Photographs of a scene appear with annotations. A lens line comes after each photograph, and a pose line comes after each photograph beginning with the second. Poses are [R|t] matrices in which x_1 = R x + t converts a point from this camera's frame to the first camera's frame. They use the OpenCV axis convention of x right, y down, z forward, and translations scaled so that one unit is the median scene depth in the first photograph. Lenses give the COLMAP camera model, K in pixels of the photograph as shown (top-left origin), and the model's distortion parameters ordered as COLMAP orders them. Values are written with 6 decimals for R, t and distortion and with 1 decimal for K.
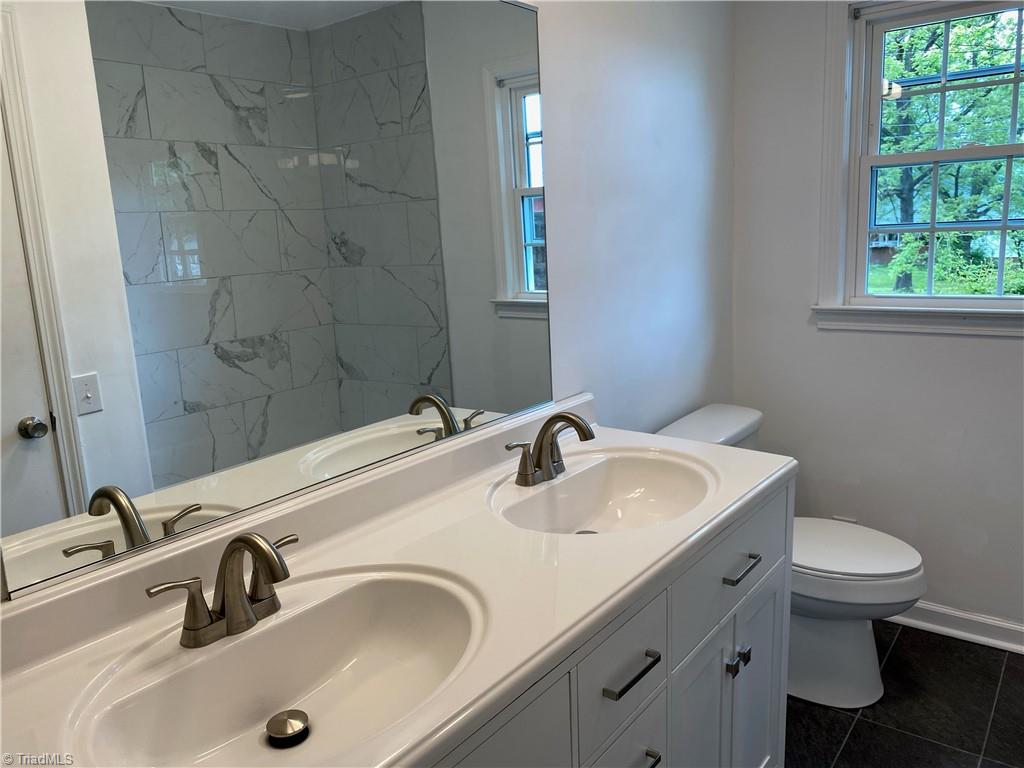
lens RADIAL K [[788.9, 0, 489.1], [0, 788.9, 385.6], [0, 0, 1]] dist [0.038538, -0.046946]
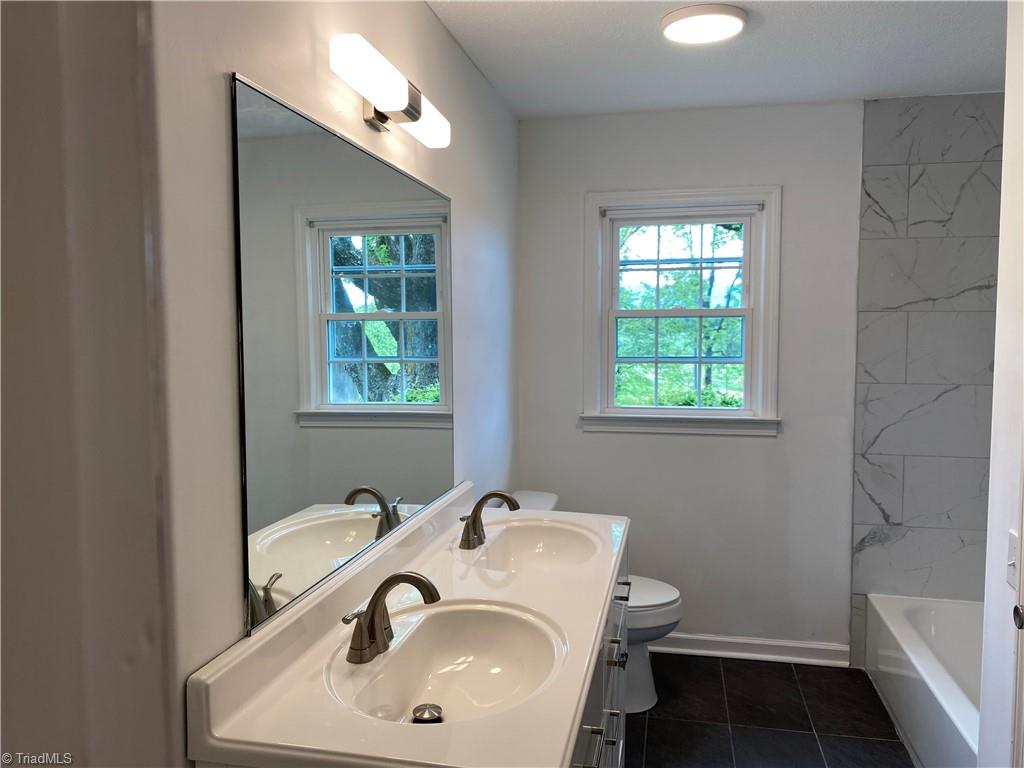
lens RADIAL K [[788.9, 0, 510.0], [0, 788.9, 384.9], [0, 0, 1]] dist [0.038538, -0.046946]
pose [[0.900767, 0.010299, 0.434181, -0.288336], [0.050621, 0.990415, -0.128514, 0.016465], [-0.431343, 0.137740, 0.891611, -0.153803]]
